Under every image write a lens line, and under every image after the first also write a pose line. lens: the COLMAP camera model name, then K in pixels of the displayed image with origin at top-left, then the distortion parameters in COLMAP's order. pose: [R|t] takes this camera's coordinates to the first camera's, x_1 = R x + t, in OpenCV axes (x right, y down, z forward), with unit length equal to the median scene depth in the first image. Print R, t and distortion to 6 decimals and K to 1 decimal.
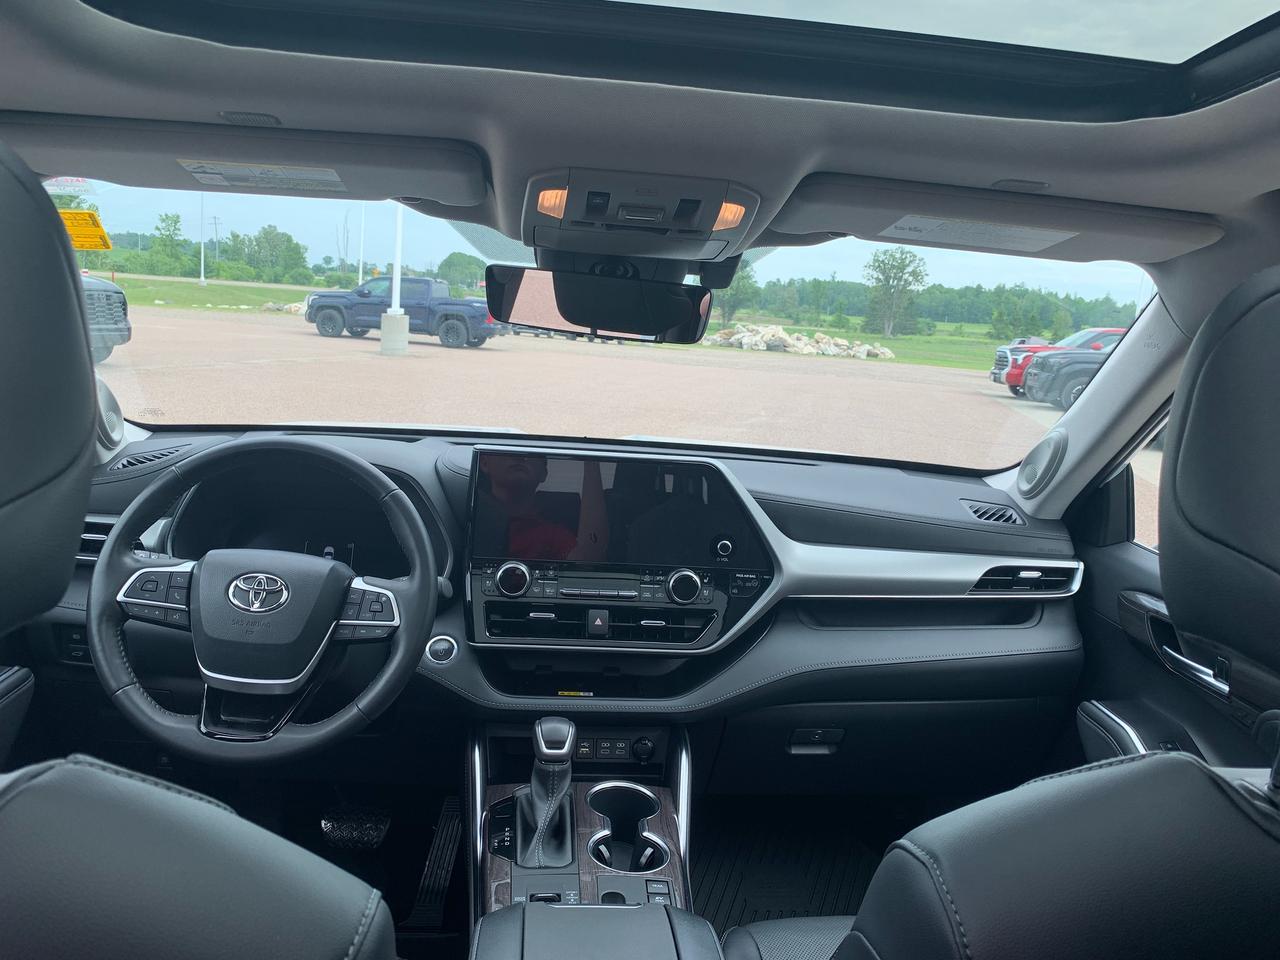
lens RADIAL K [[992.8, 0, 644.7], [0, 992.8, 480.3], [0, 0, 1]] dist [0.010727, 0.001234]
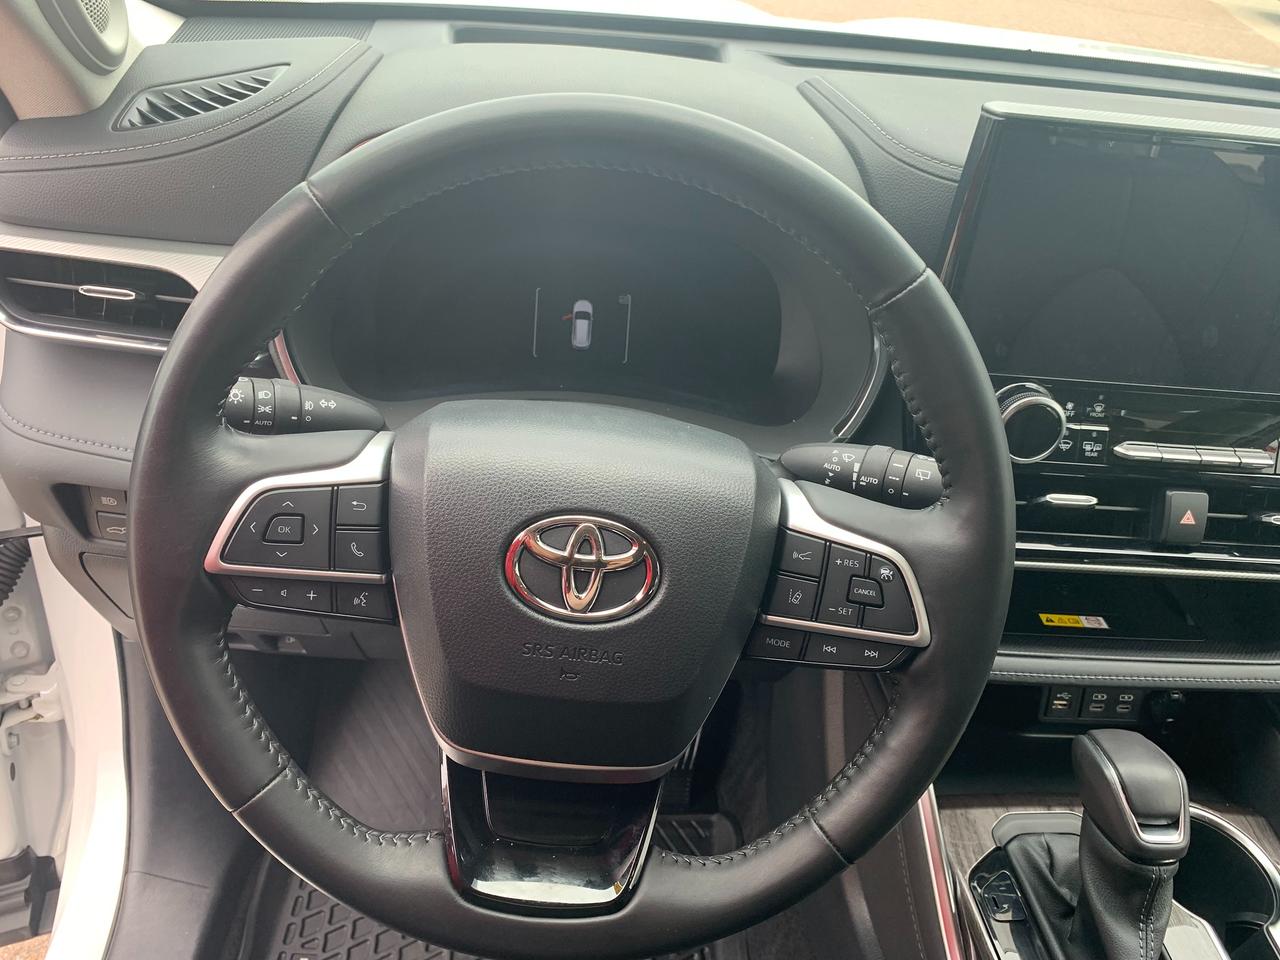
lens RADIAL K [[992.8, 0, 632.3], [0, 992.8, 483.4], [0, 0, 1]] dist [0.010727, 0.001234]
pose [[0.998459, 0.051681, -0.020213, -0.300246], [-0.038931, 0.911912, 0.408535, -0.054832], [0.039545, -0.407118, 0.912519, 0.560072]]
